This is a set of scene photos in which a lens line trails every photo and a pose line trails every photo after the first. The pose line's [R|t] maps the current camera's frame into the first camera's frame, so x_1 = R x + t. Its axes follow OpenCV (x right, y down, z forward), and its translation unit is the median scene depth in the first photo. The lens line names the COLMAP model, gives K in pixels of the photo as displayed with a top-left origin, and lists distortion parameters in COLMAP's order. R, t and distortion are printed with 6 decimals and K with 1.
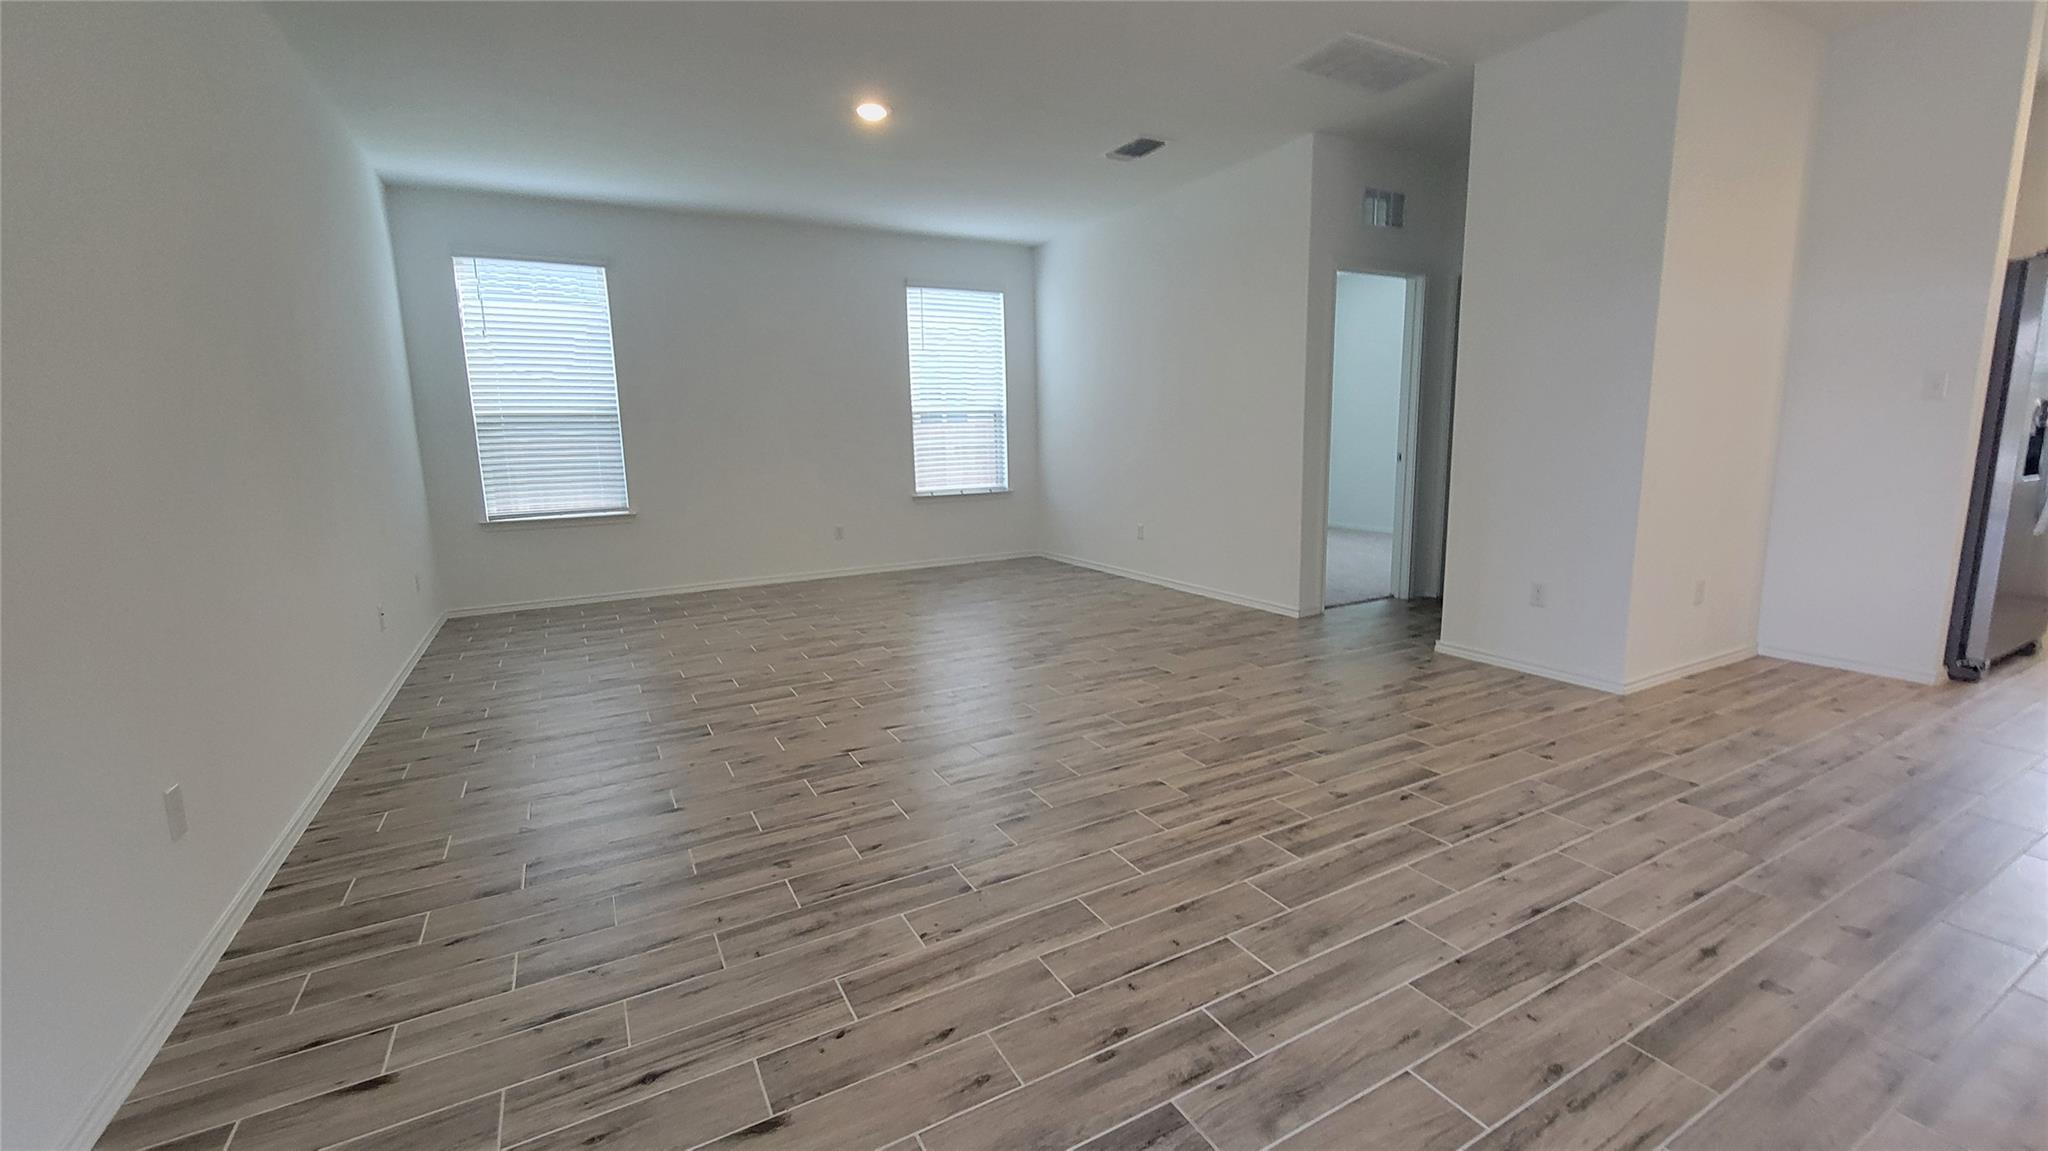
lens RADIAL K [[834.3, 0, 1018.1], [0, 834.3, 568.4], [0, 0, 1]] dist [-0.000950, -0.000795]
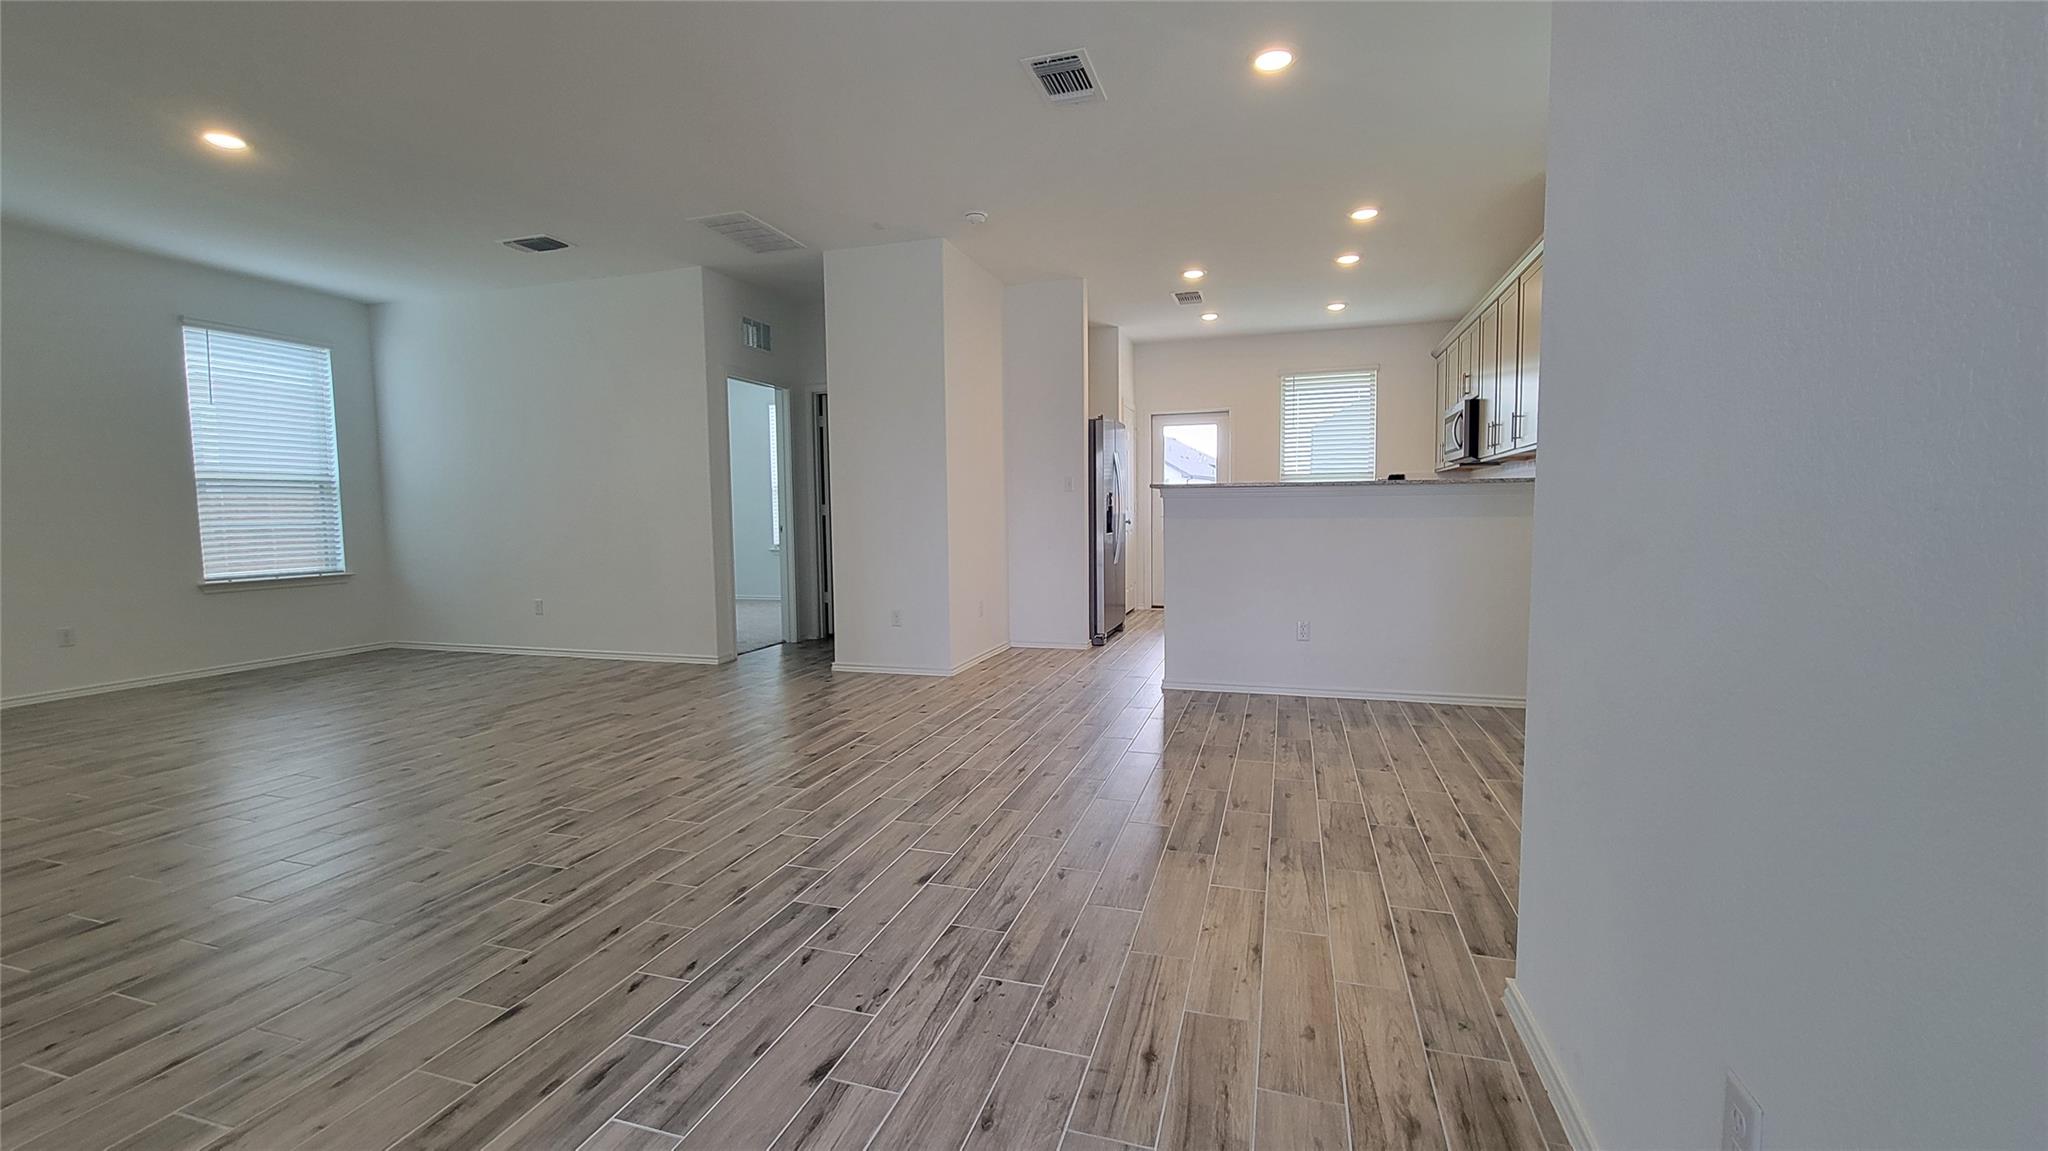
lens RADIAL K [[874.0, 0, 1014.4], [0, 874.0, 564.4], [0, 0, 1]] dist [0.023663, -0.000025]
pose [[0.722834, -0.029302, 0.690400, -0.343269], [0.109201, 0.991390, -0.072254, 0.090637], [-0.682339, 0.127620, 0.719810, -0.302764]]
